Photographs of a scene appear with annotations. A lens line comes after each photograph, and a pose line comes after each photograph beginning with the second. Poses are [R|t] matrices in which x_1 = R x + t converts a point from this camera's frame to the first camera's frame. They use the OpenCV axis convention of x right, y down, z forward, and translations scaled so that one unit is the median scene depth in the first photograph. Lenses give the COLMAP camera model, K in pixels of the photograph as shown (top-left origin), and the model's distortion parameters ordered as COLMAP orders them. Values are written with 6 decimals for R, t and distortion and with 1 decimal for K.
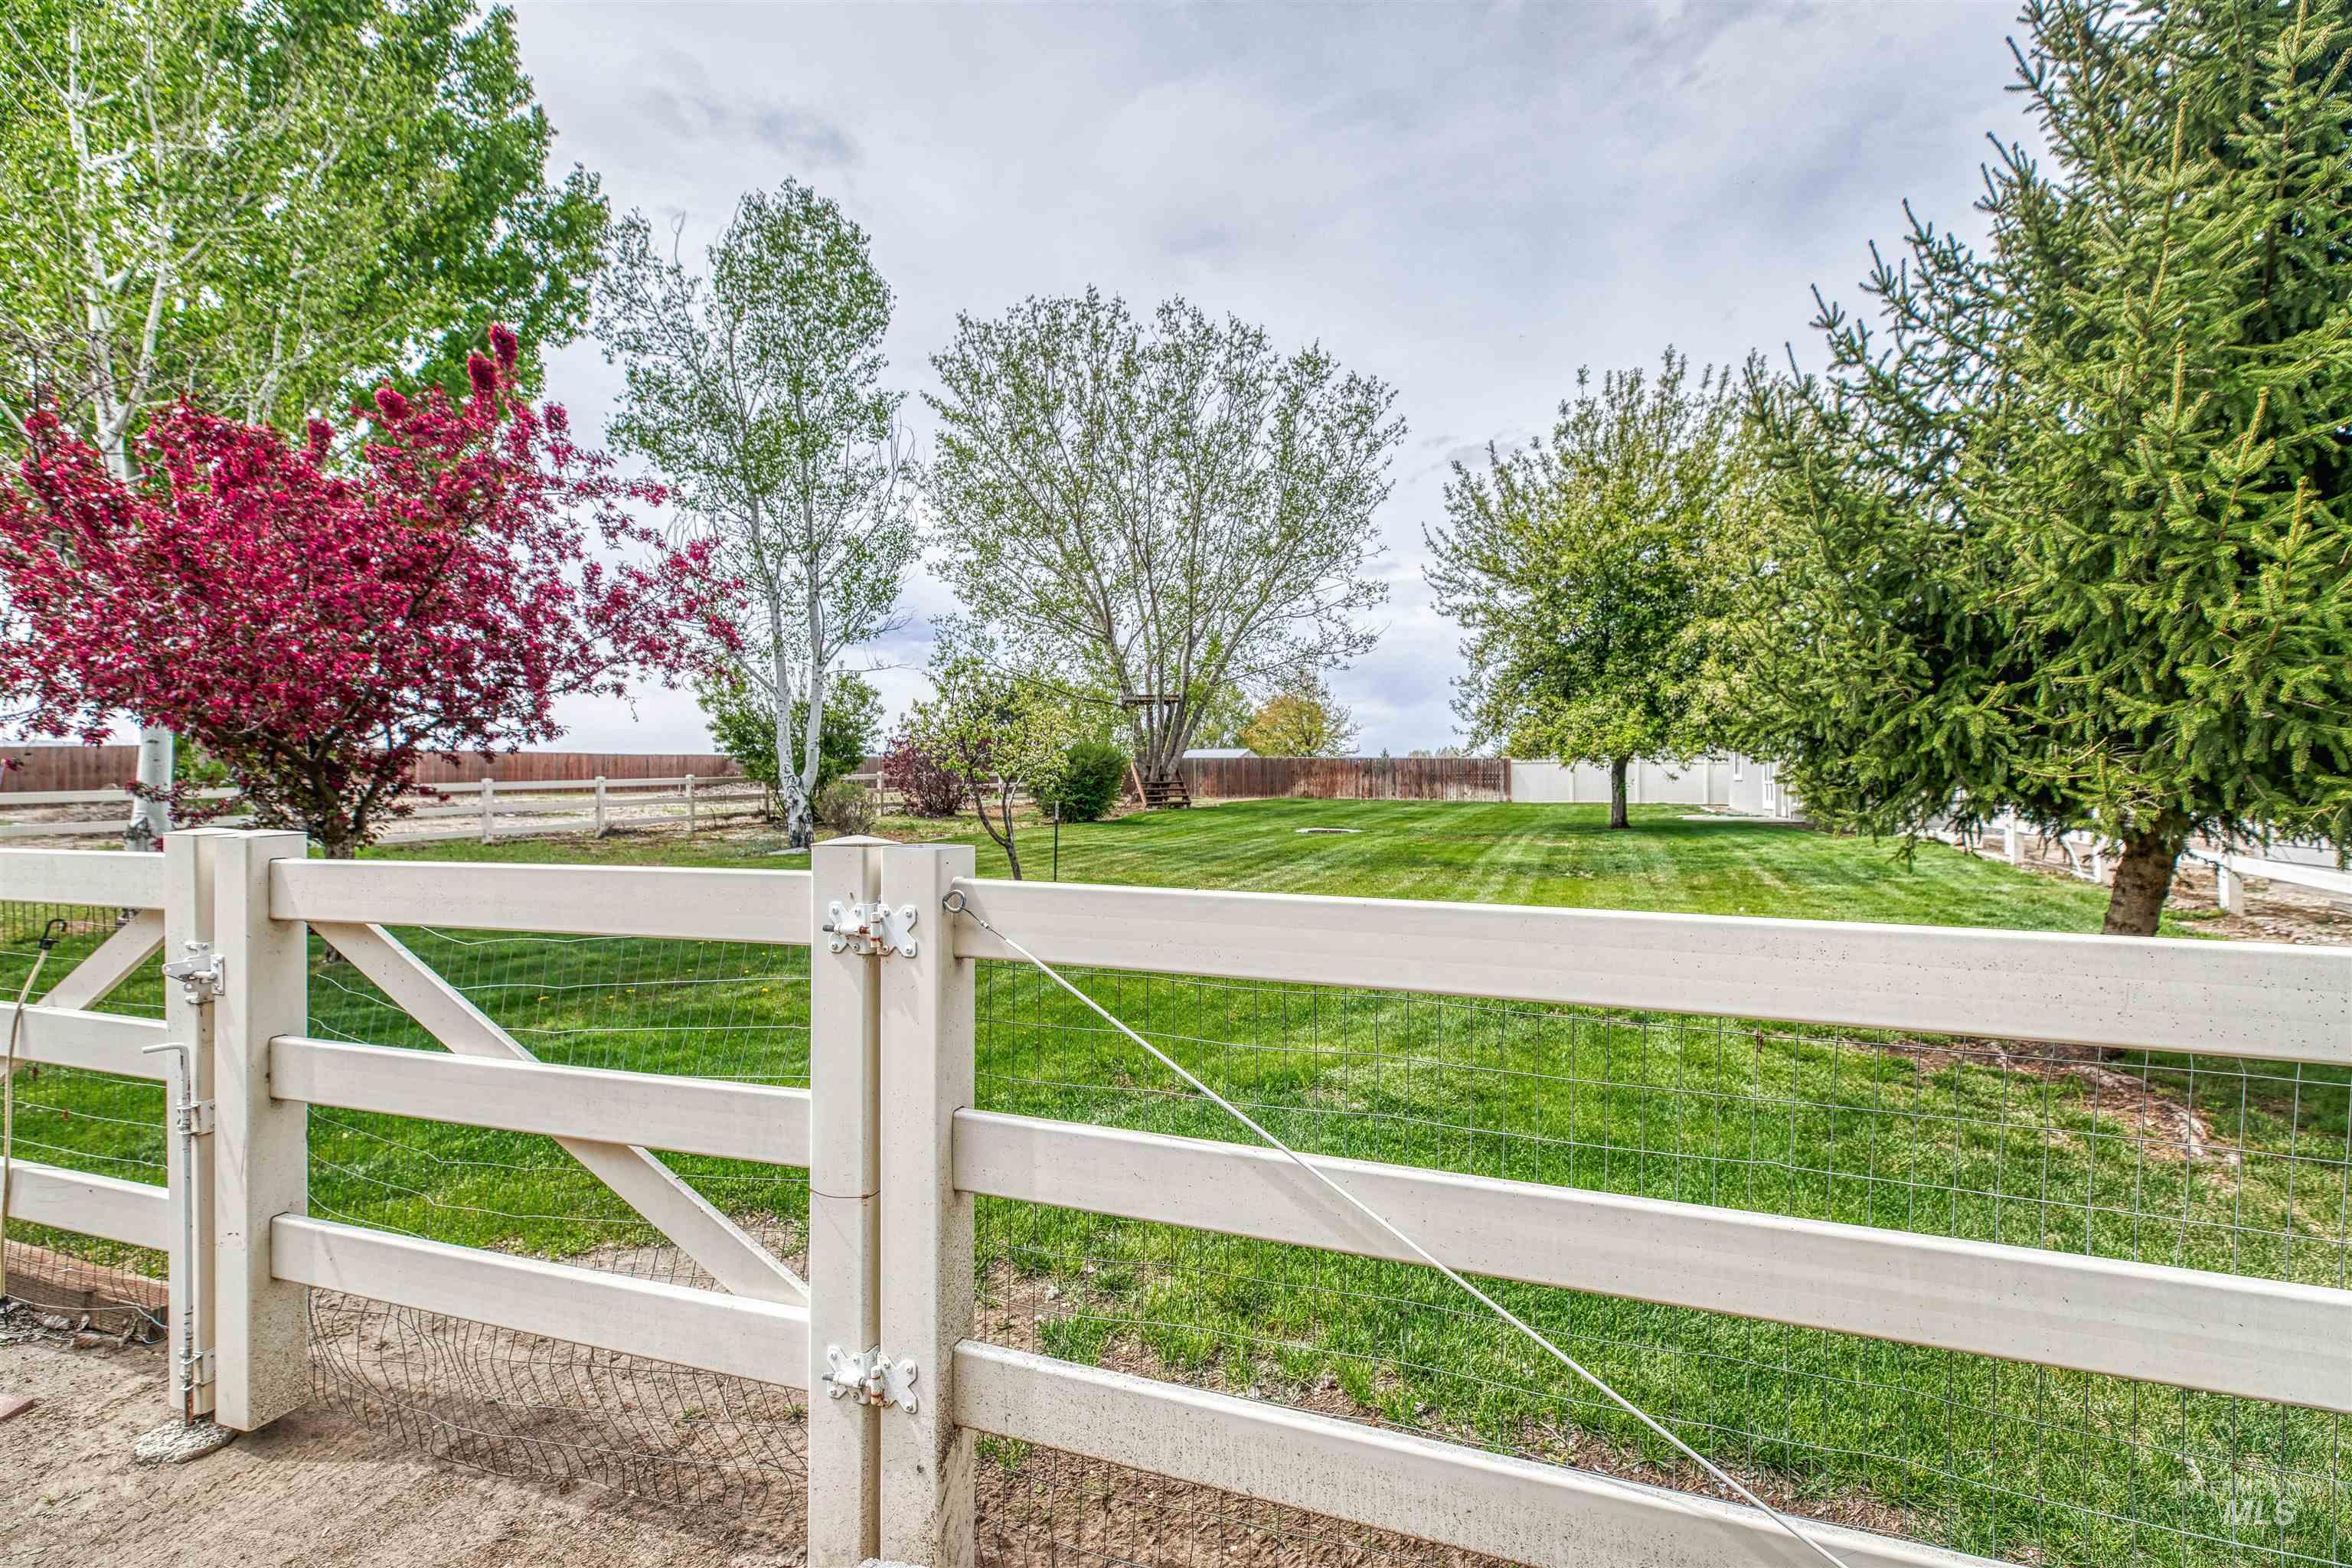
lens RADIAL K [[1073.5, 0, 1182.4], [0, 1073.5, 777.5], [0, 0, 1]] dist [0.005531, -0.000363]
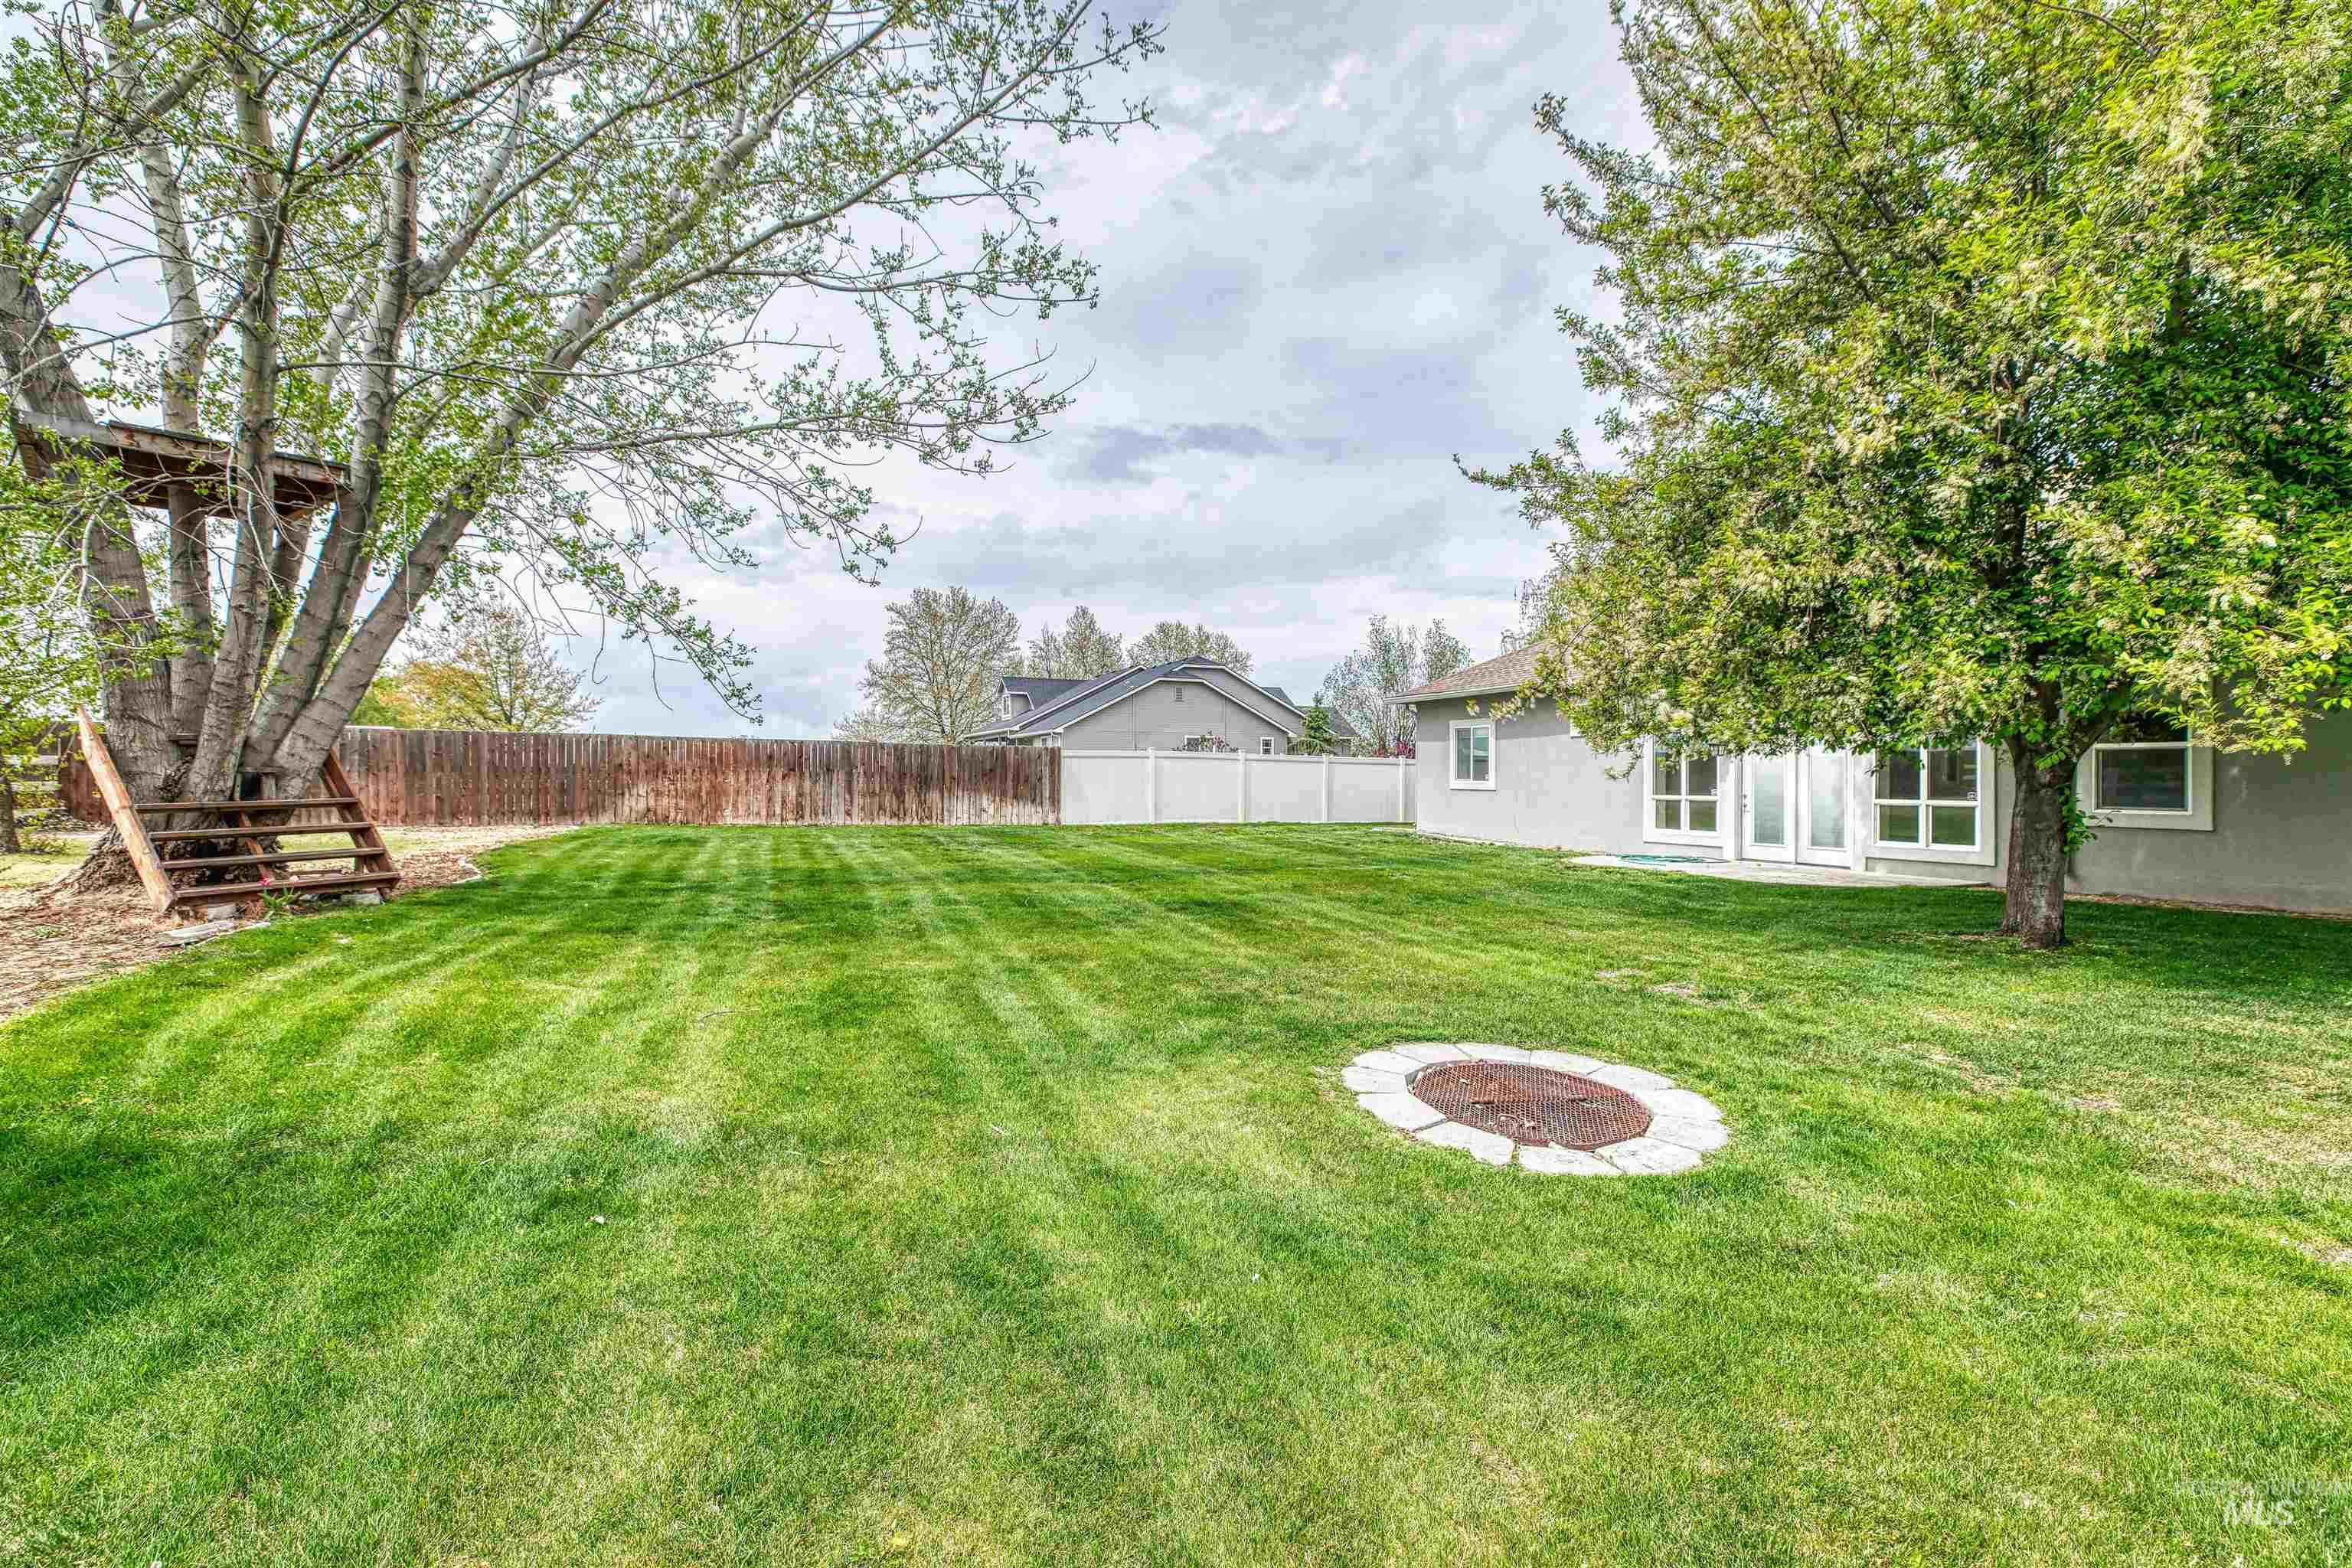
lens RADIAL K [[1073.5, 0, 1174.4], [0, 1073.5, 768.2], [0, 0, 1]] dist [0.005531, -0.000363]
pose [[0.756414, 0.011910, 0.653985, -0.047270], [-0.009832, 0.999928, -0.006838, -0.010291], [-0.654019, -0.001258, 0.756477, 1.484779]]
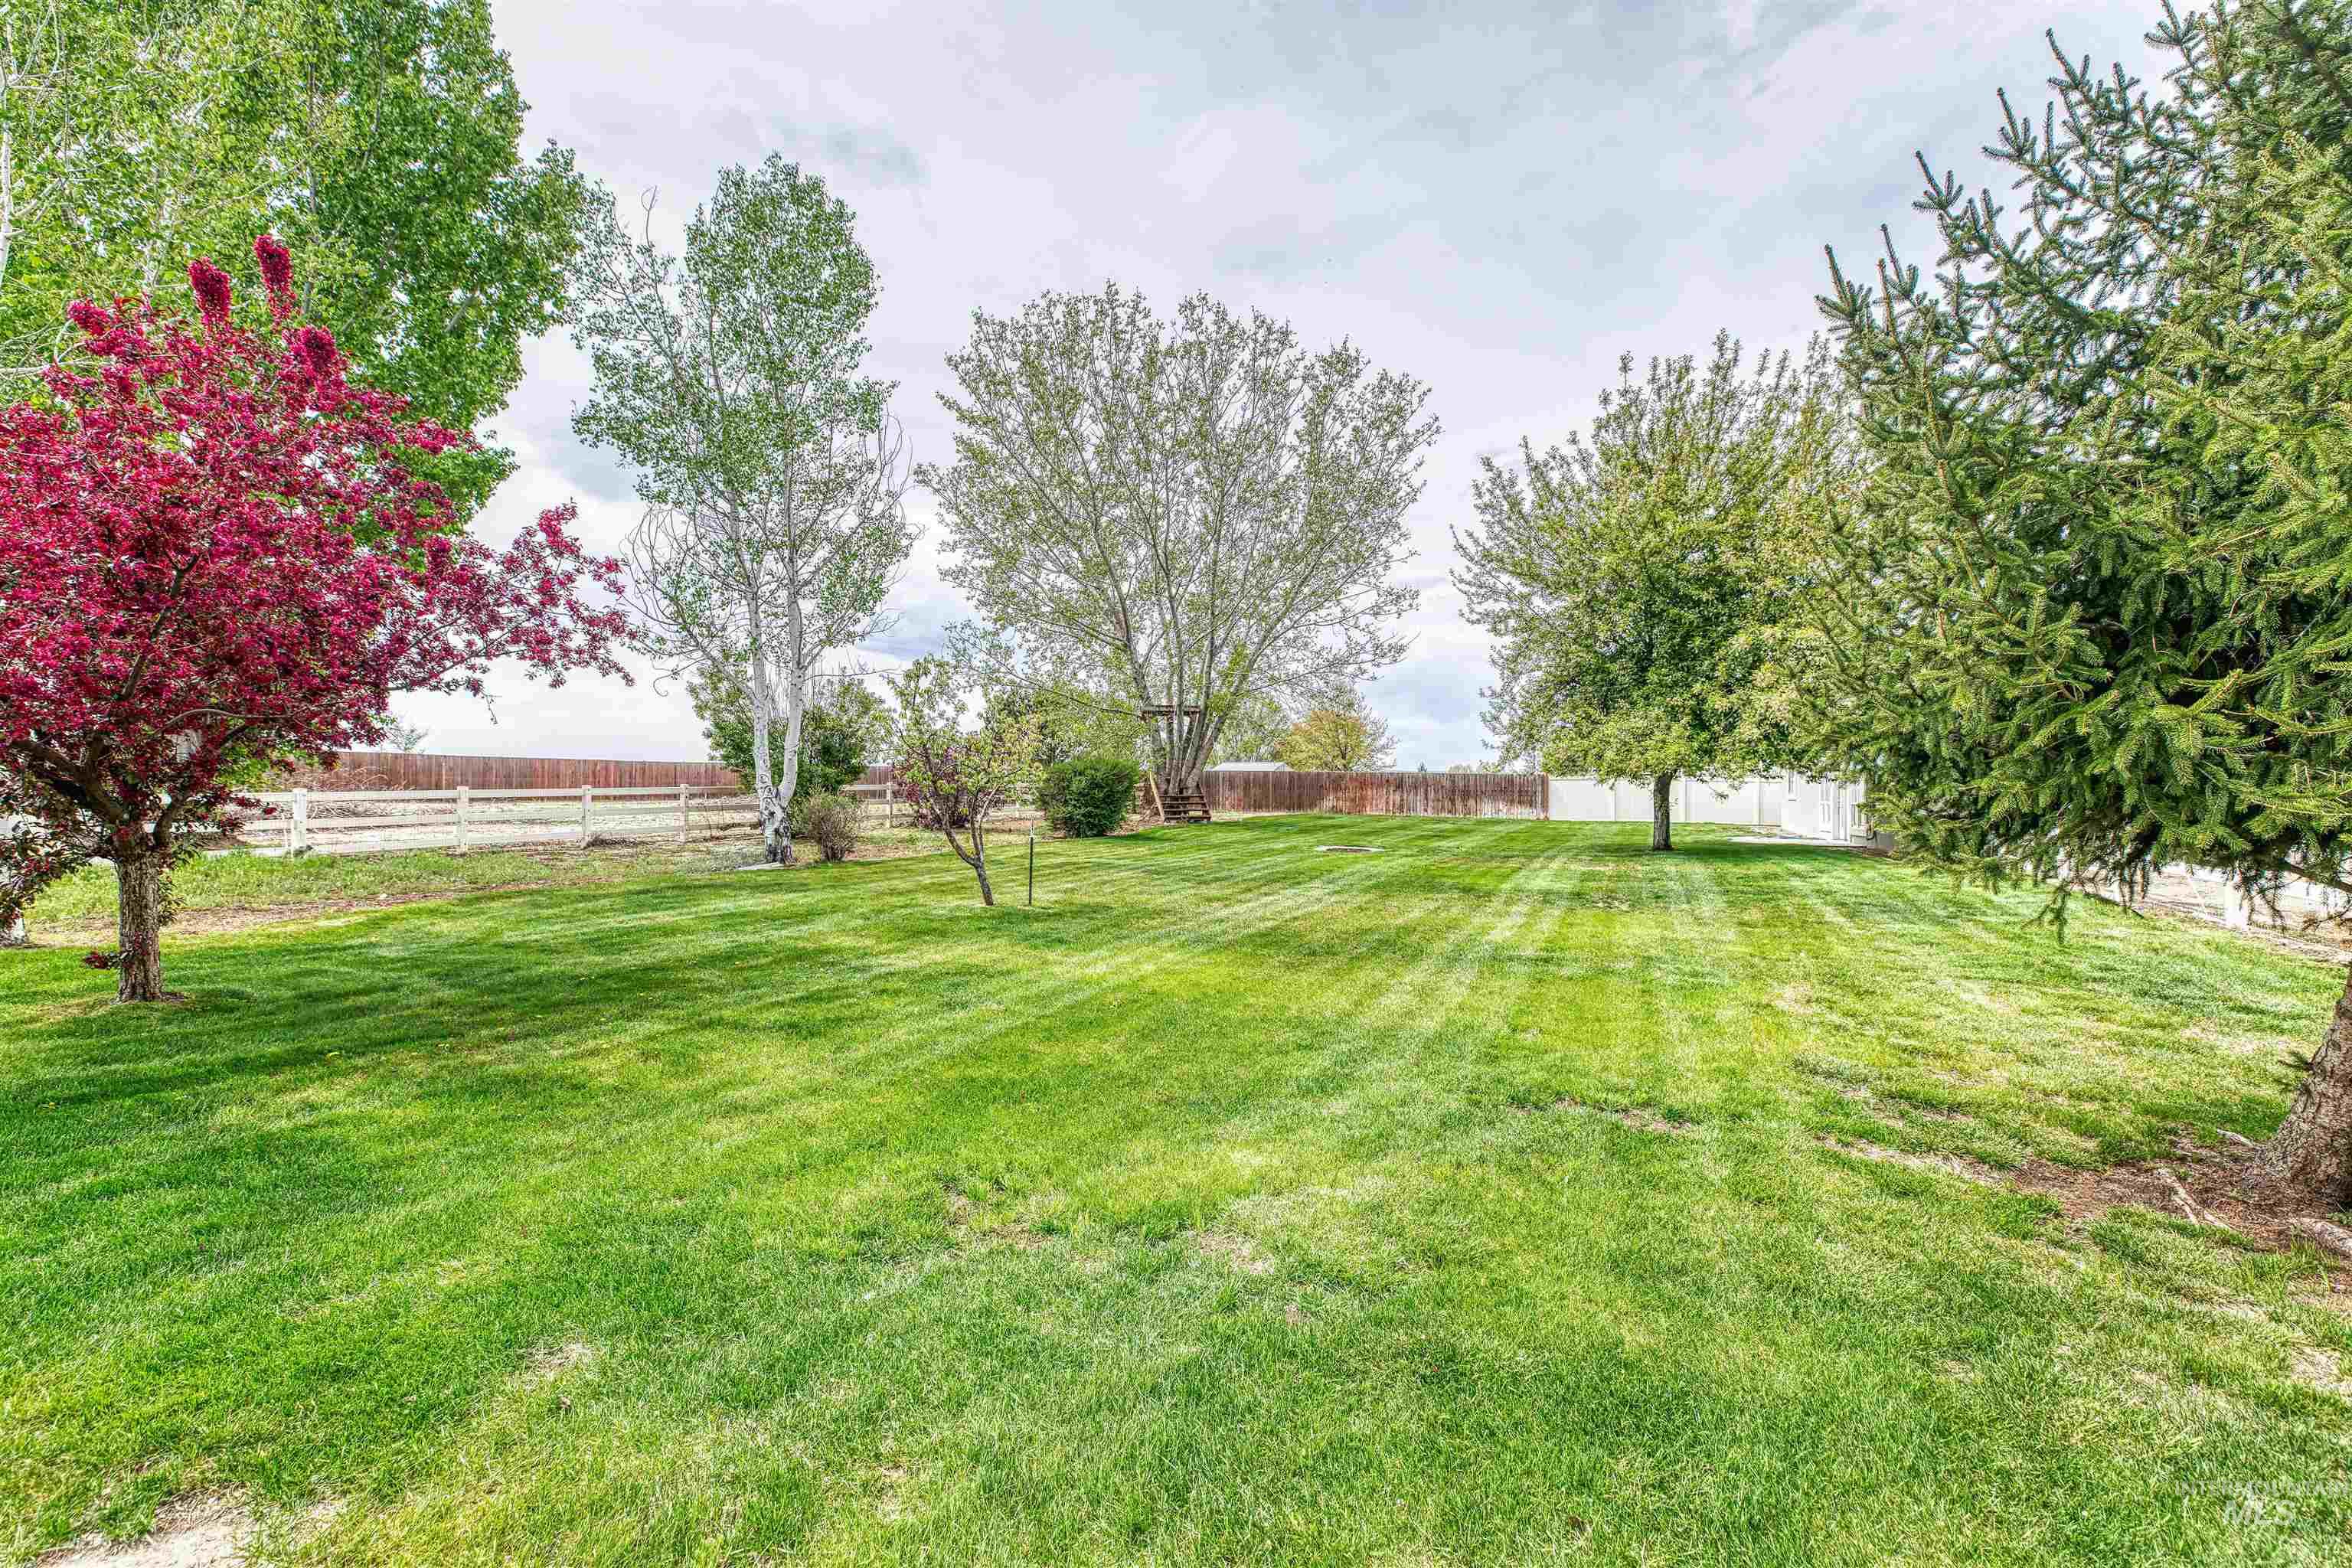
lens RADIAL K [[1073.5, 0, 1171.2], [0, 1073.5, 789.3], [0, 0, 1]] dist [0.005531, -0.000363]
pose [[0.998957, 0.010167, -0.044503, 0.032441], [-0.010194, 0.999948, -0.000371, -0.002009], [0.044497, 0.000825, 0.999009, 0.071477]]
